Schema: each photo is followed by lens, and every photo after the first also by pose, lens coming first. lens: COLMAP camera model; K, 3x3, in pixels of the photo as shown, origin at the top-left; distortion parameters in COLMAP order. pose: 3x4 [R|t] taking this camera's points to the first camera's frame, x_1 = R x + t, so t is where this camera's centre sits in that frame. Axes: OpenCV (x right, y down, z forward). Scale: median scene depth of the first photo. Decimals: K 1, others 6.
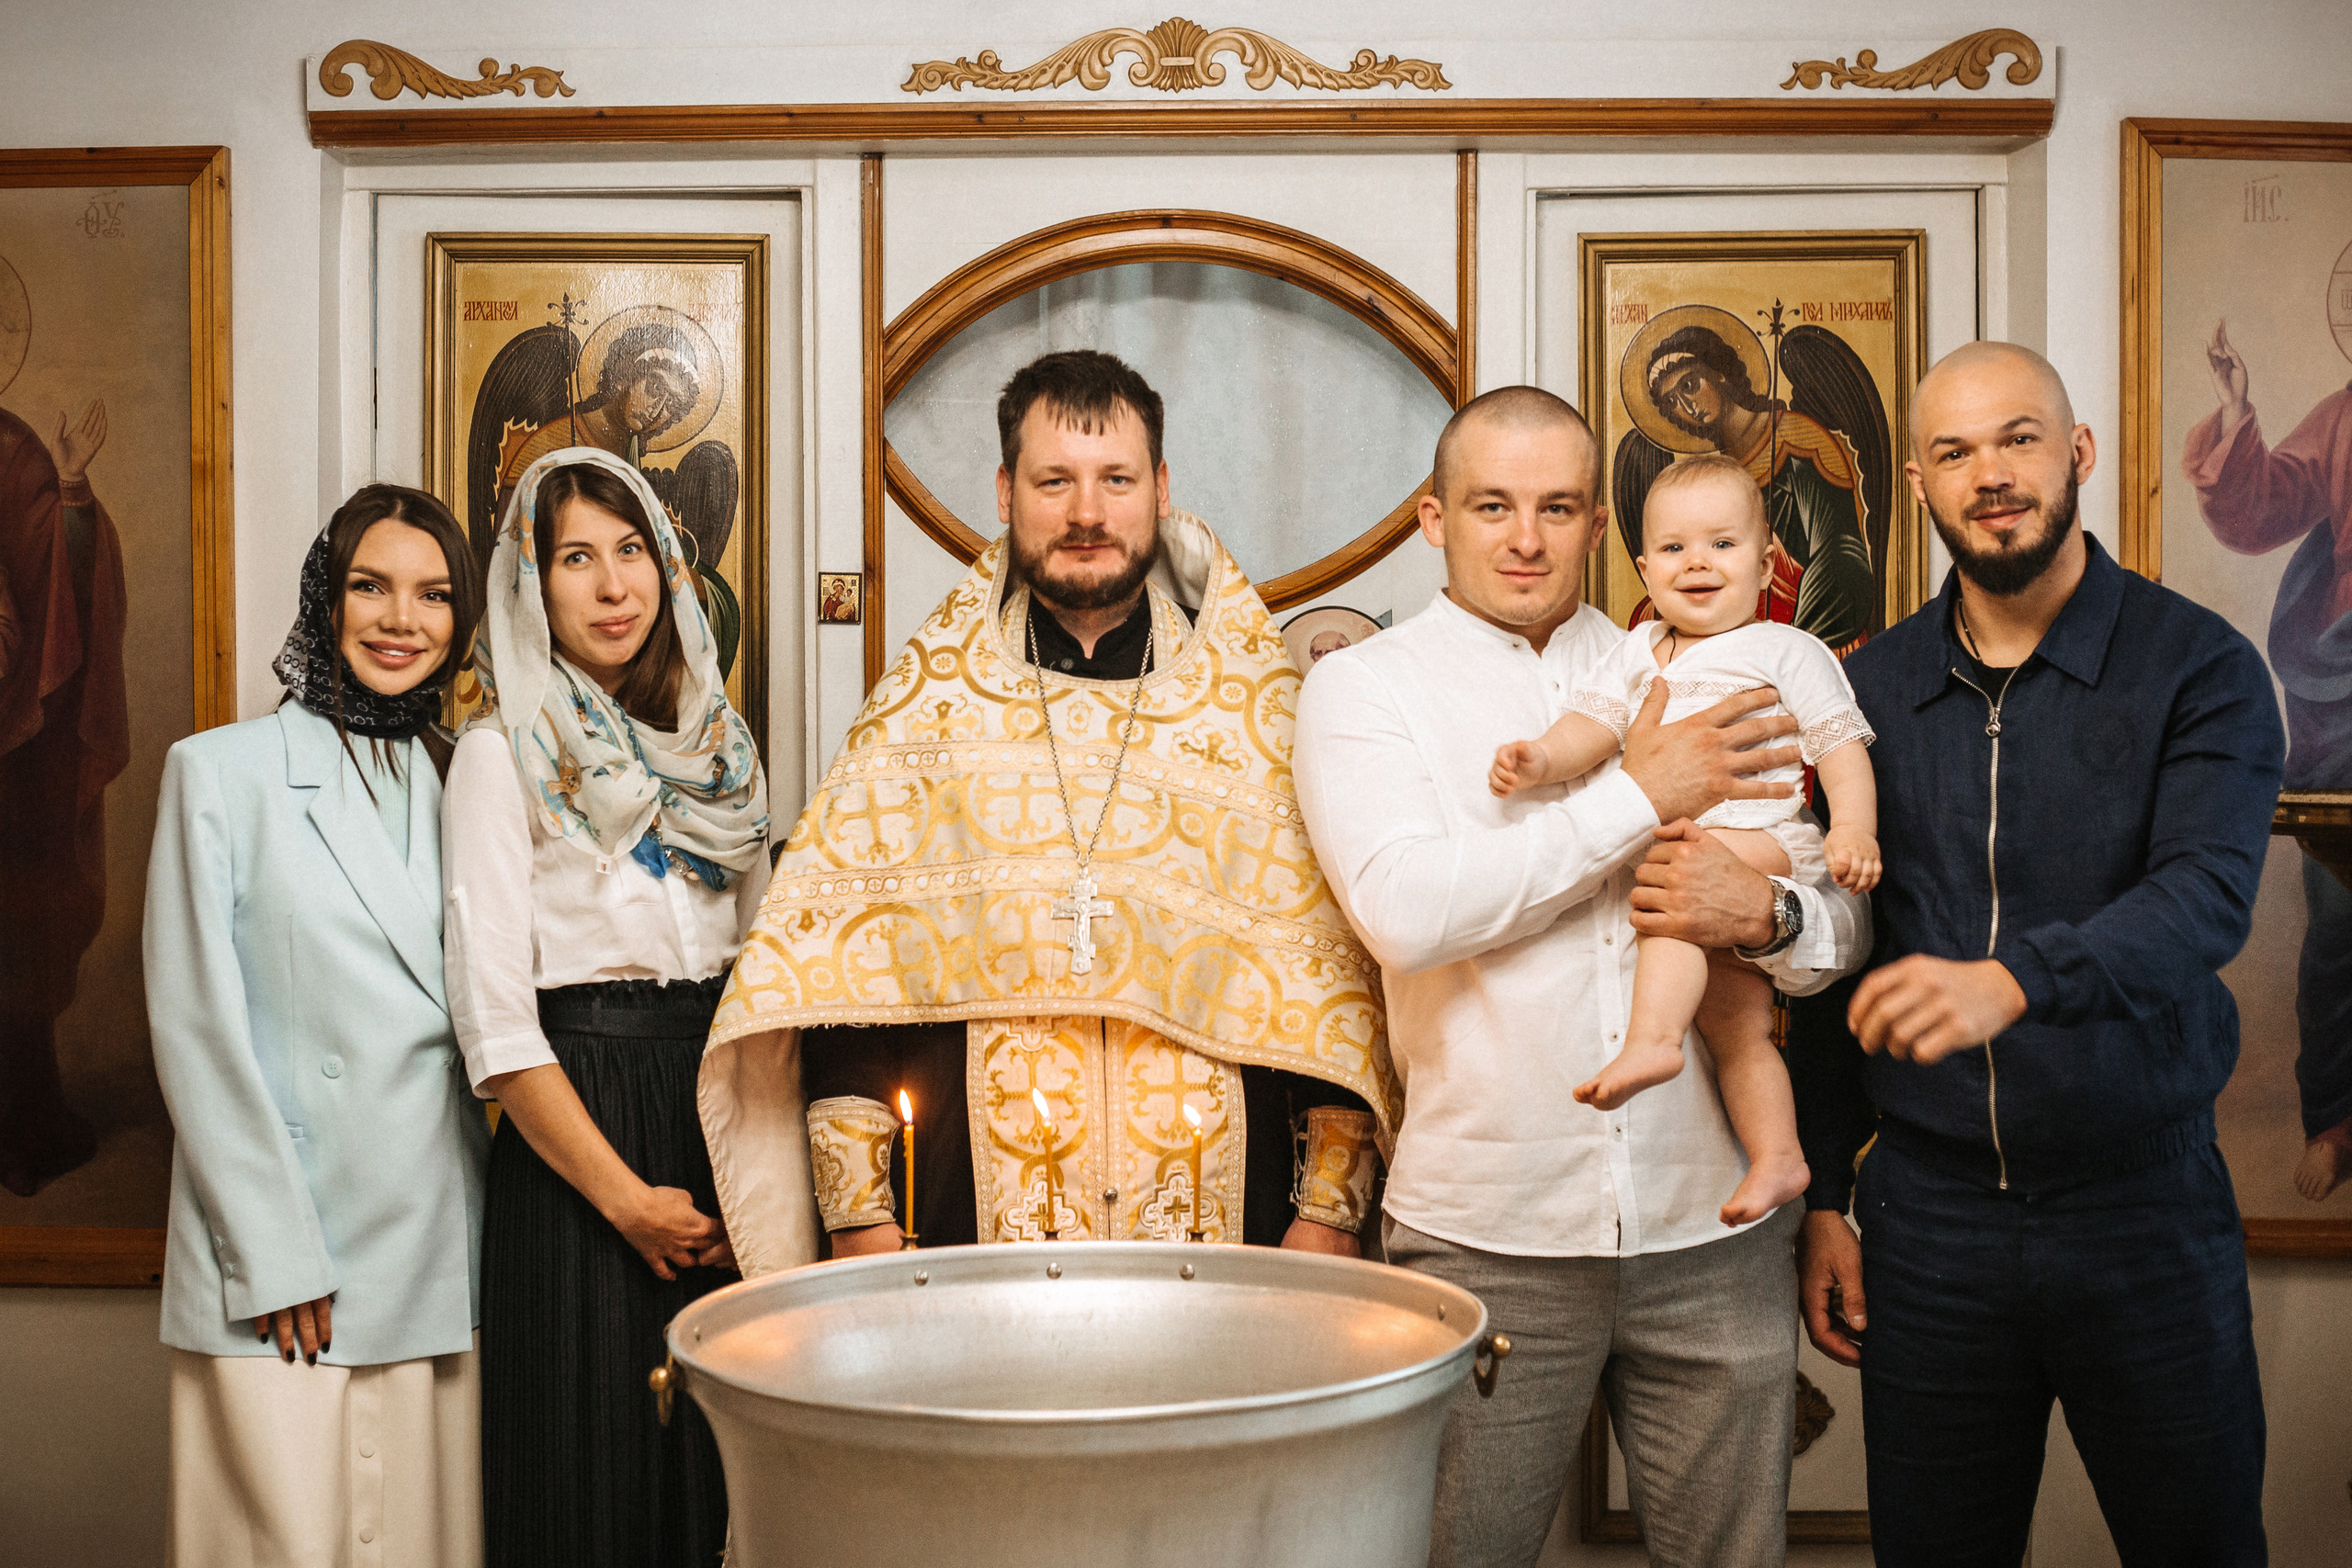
lens RADIAL K [[3795.4, 0, 1176.0], [0, 3795.4, 784.0], [0, 0, 1]] dist [-0.096599, -0.136270]
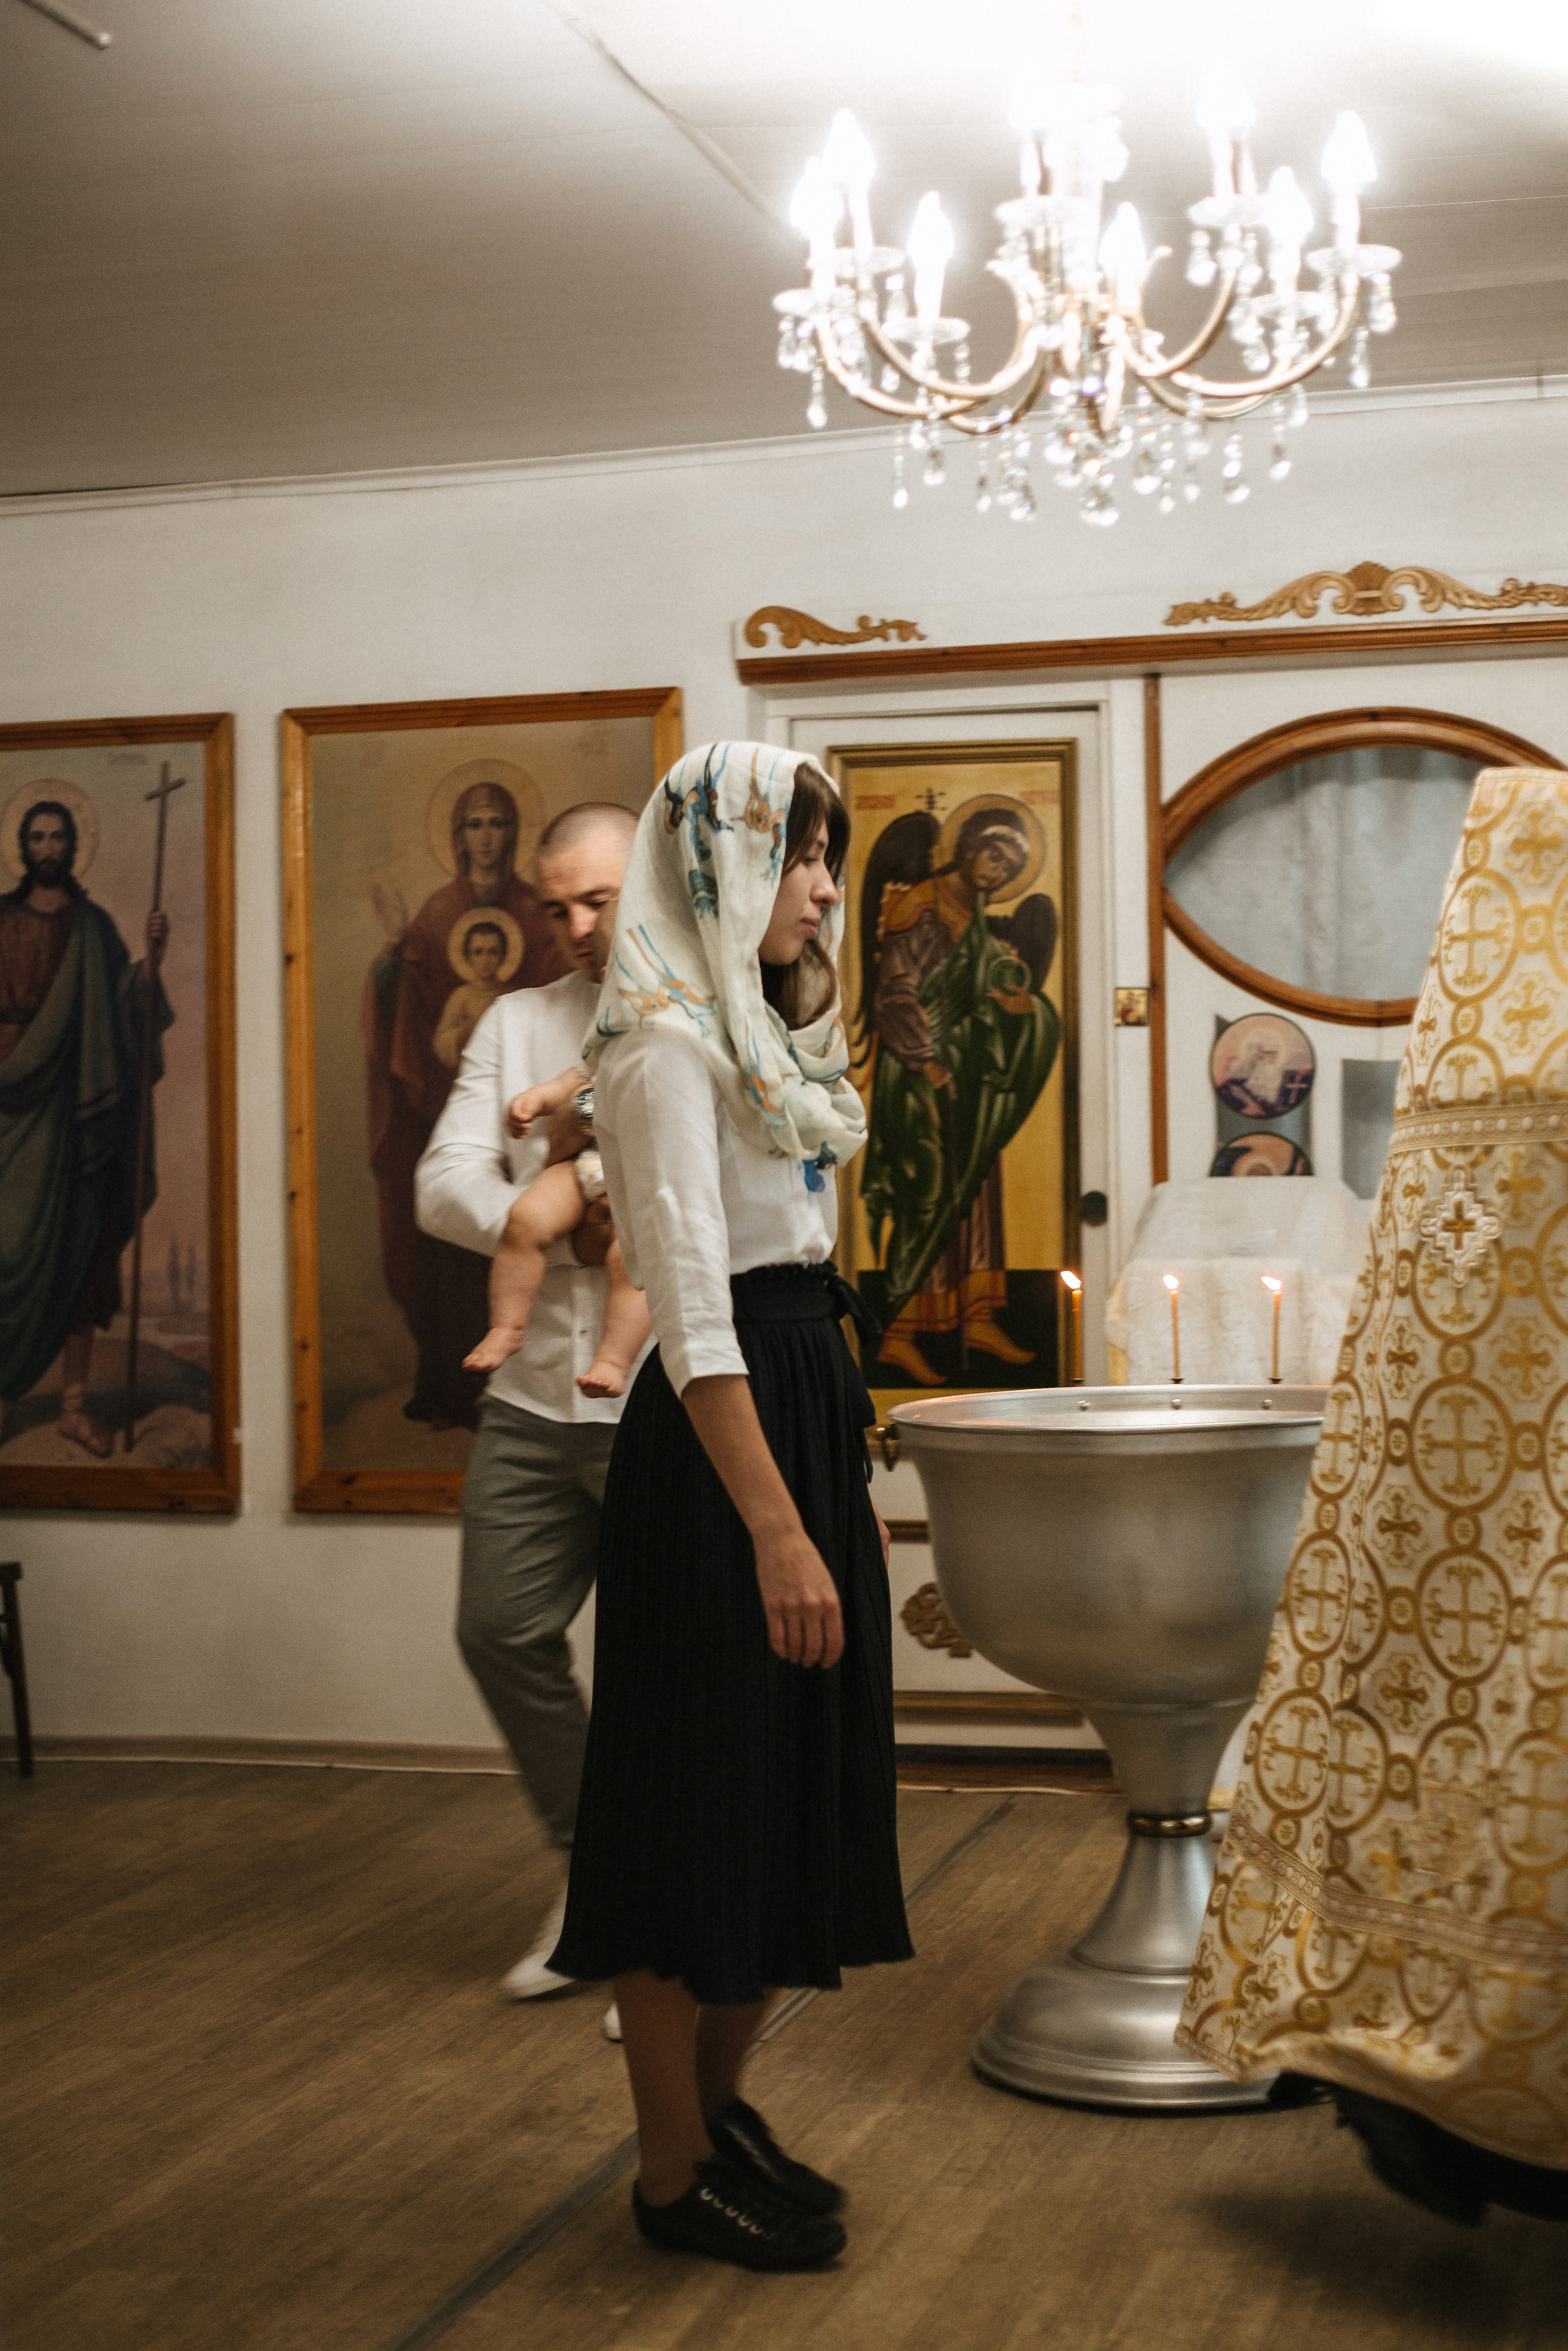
lens RADIAL K [[3795.4, 0, 591.3], [0, 3795.4, 1172.0], [0, 0, 1]] dist [-0.022672, -1.152993]
pose [[0.952177, -0.010041, -0.305382, 0.142357], [-0.006732, 0.998528, -0.053821, 0.084880], [0.305473, 0.053303, 0.950708, -0.333058]]
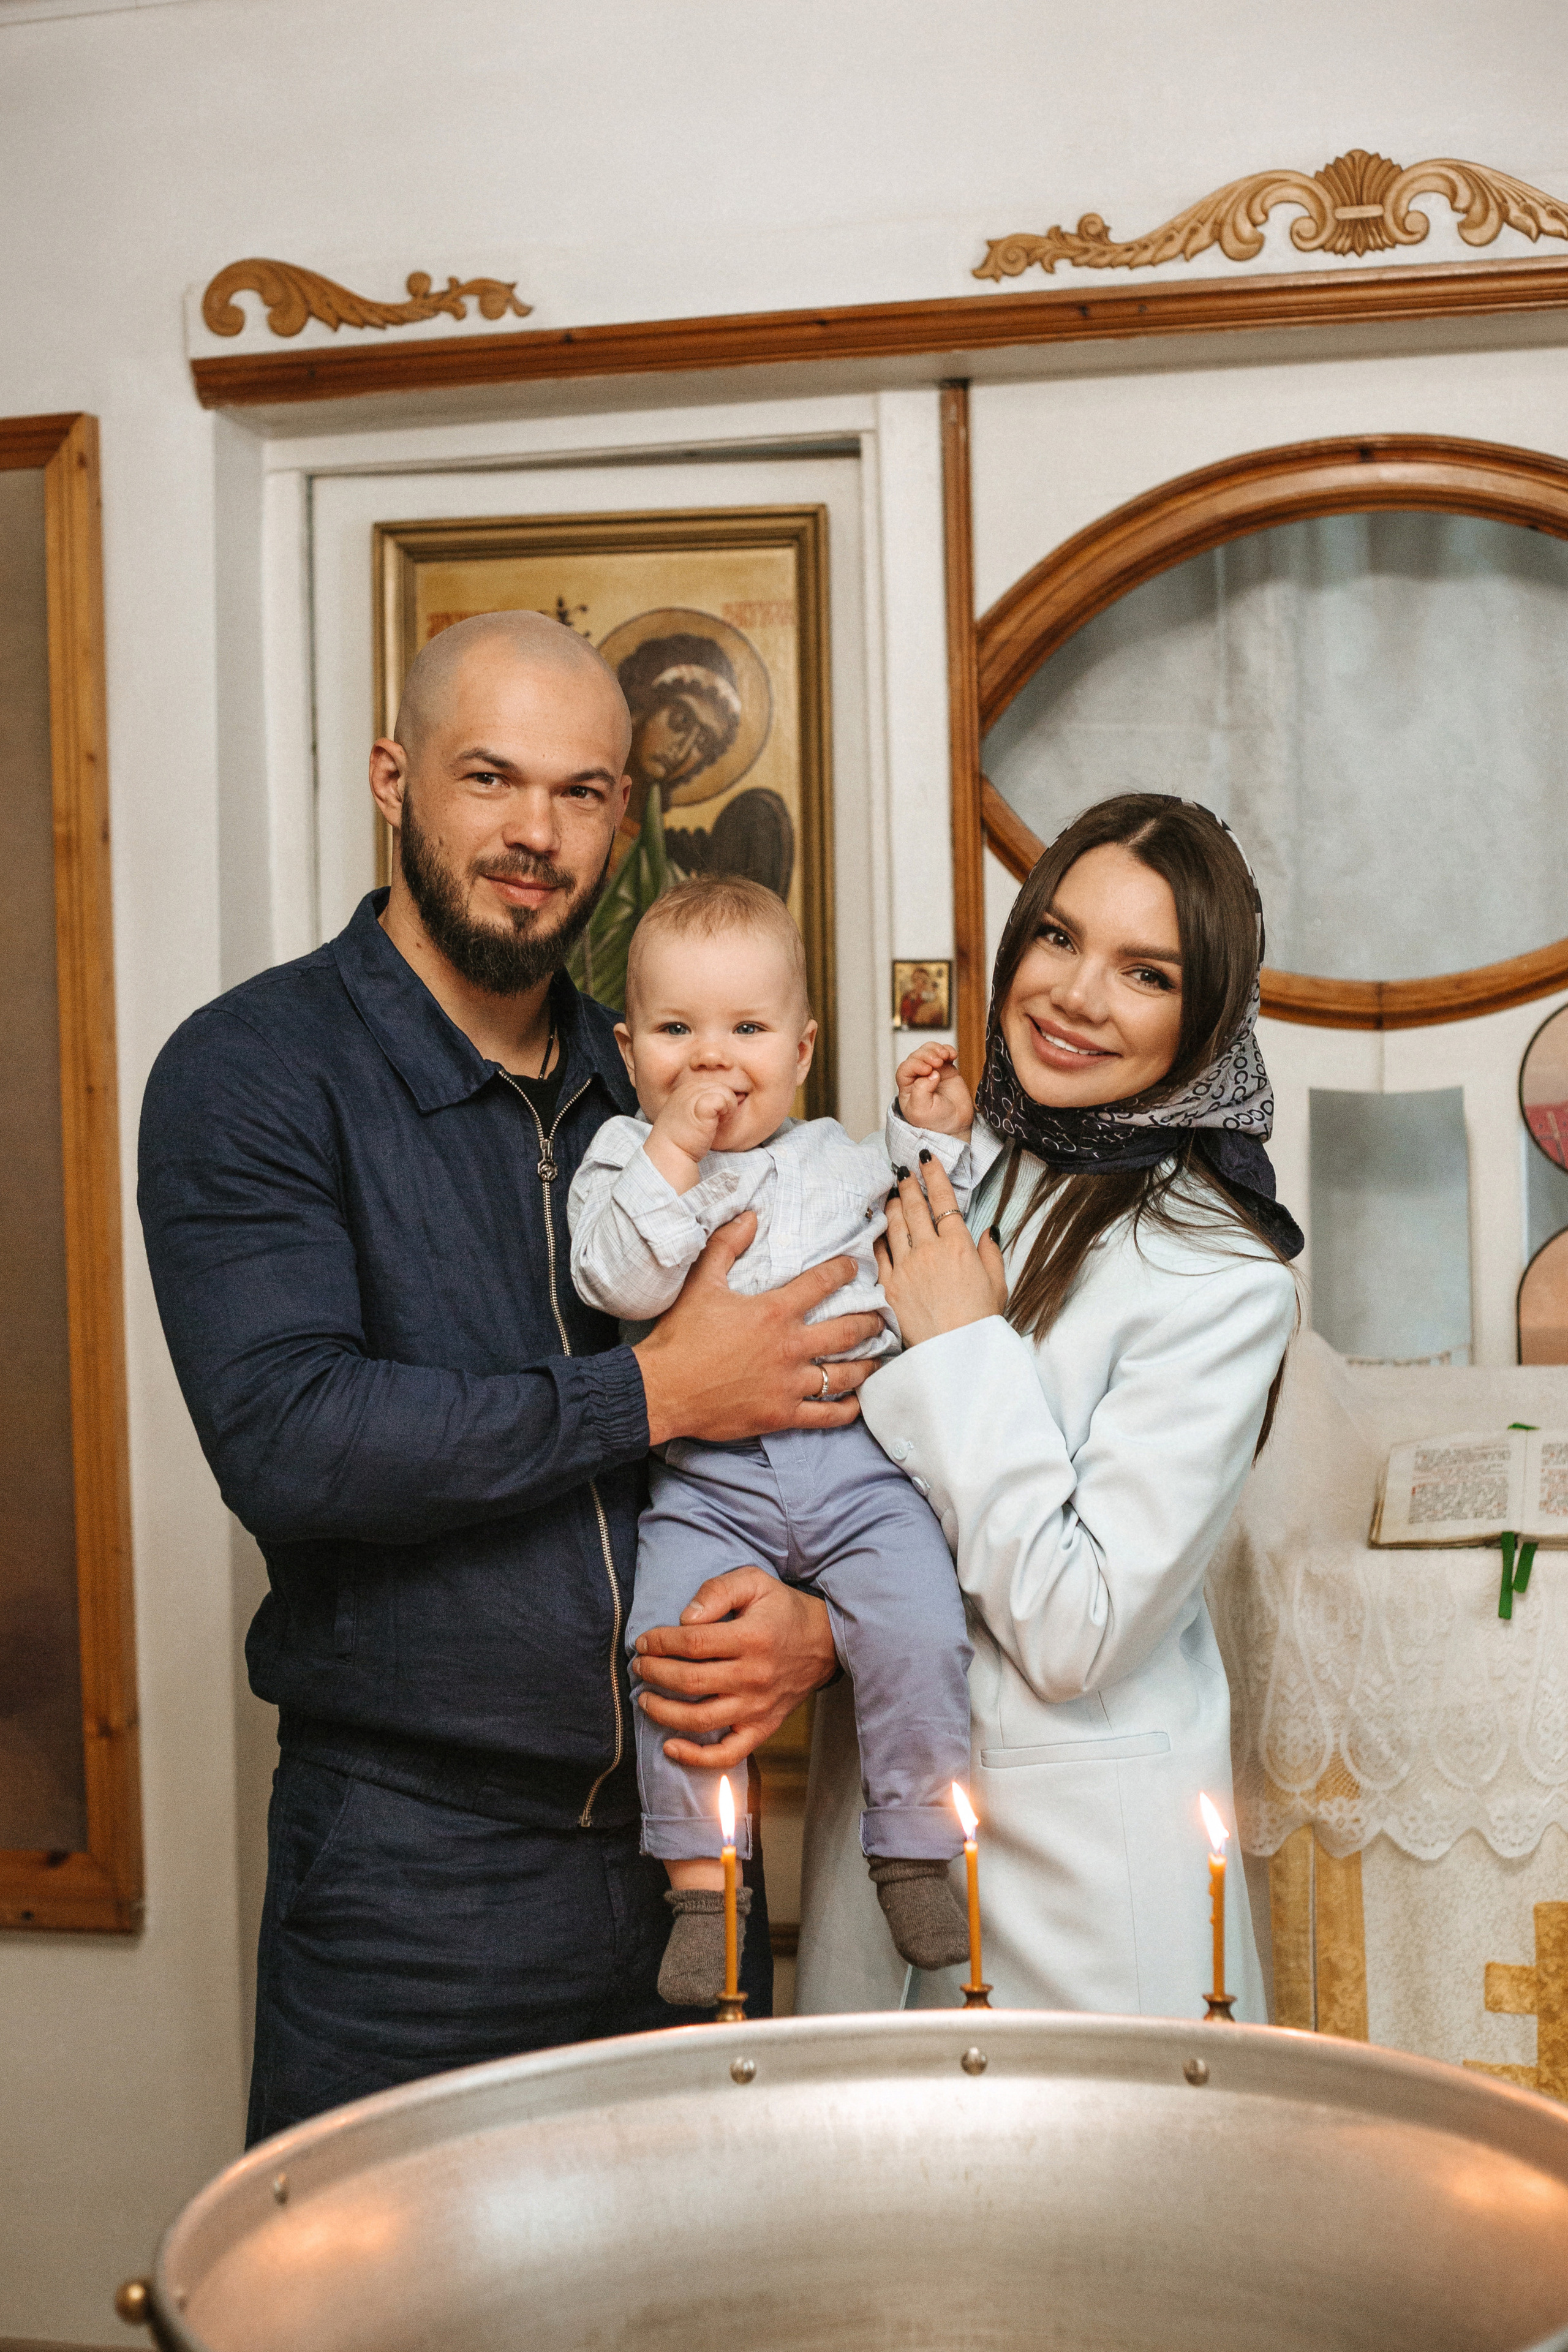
lens RADIAL K [[3795.7, 0, 784.6], [0, 3795.7, 1260.0], [0, 0, 1]] dist [-0.096599, -0.136270]
pose [[0.973386, -0.011542, -0.228880, 0.053298], [0.011150, 0.999933, -0.003006, 0.003701], [0.228899, 0.000374, 0.973450, 0.297746]]
